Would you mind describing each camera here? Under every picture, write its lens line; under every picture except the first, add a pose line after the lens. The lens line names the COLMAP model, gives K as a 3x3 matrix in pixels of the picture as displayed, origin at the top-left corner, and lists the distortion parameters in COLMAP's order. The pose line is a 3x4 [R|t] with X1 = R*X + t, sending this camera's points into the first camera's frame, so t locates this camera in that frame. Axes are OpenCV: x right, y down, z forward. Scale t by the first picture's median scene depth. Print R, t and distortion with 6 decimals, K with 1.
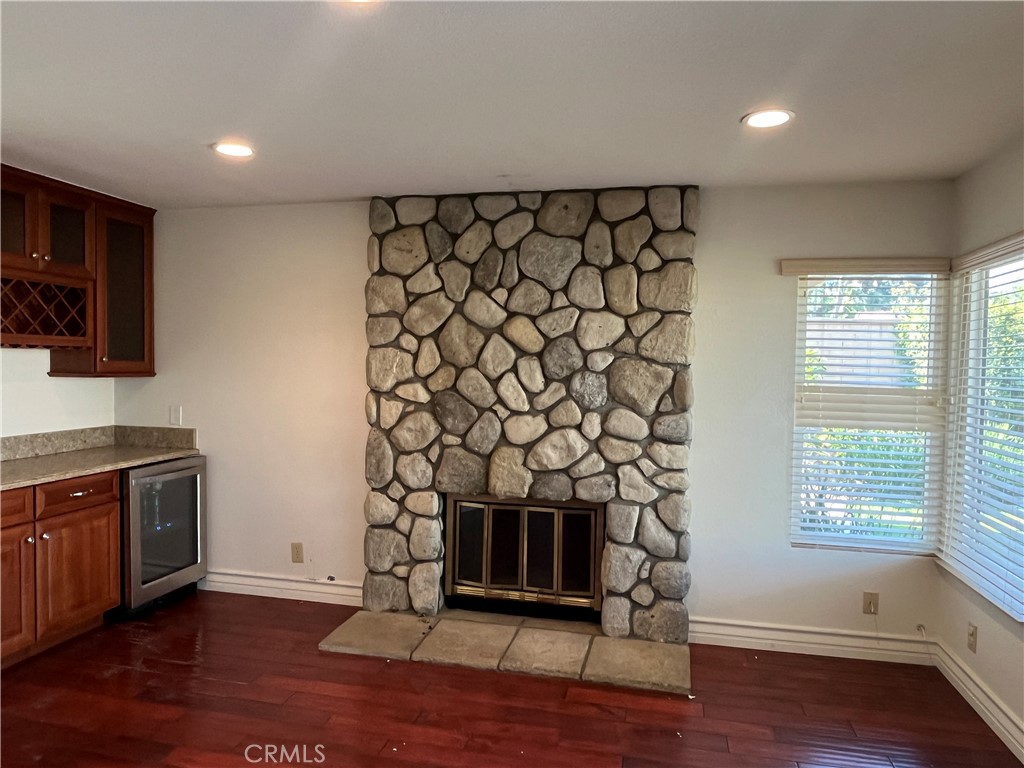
lens RADIAL K [[664.3, 0, 509.7], [0, 664.3, 383.2], [0, 0, 1]] dist [-0.002201, -0.002037]
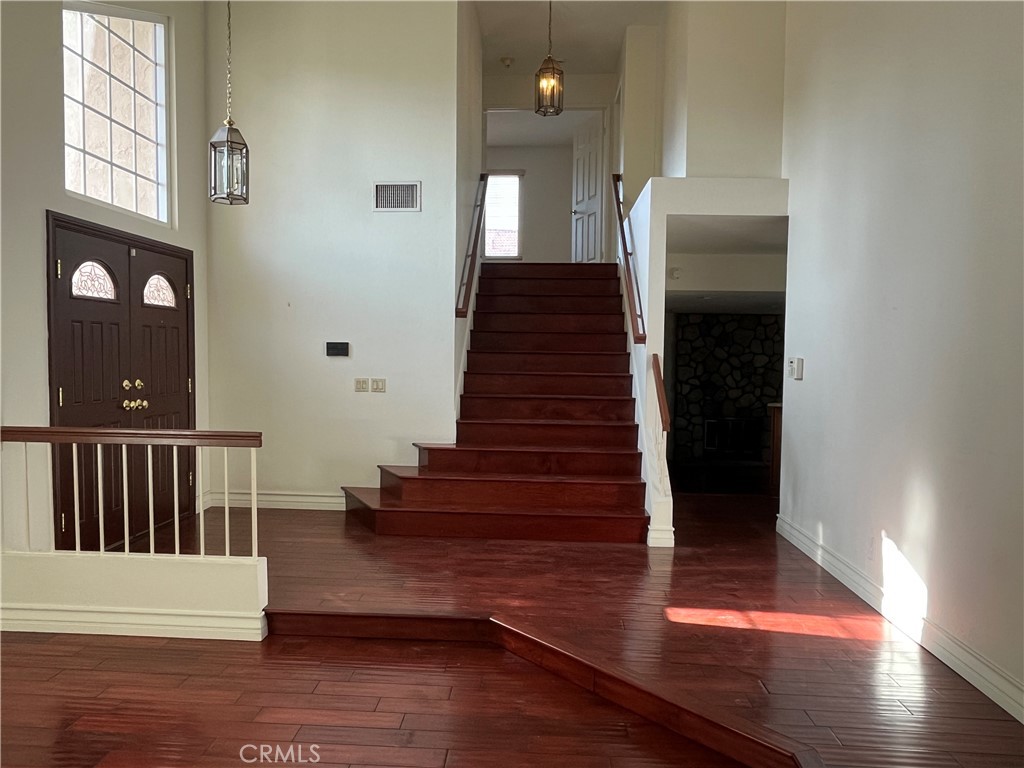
lens RADIAL K [[731.4, 0, 510.4], [0, 731.4, 382.0], [0, 0, 1]] dist [-0.003309, -0.002992]
pose [[0.988012, -0.013579, 0.153778, -1.449053], [0.010089, 0.999674, 0.023458, -0.068859], [-0.154047, -0.021625, 0.987827, -2.042534]]
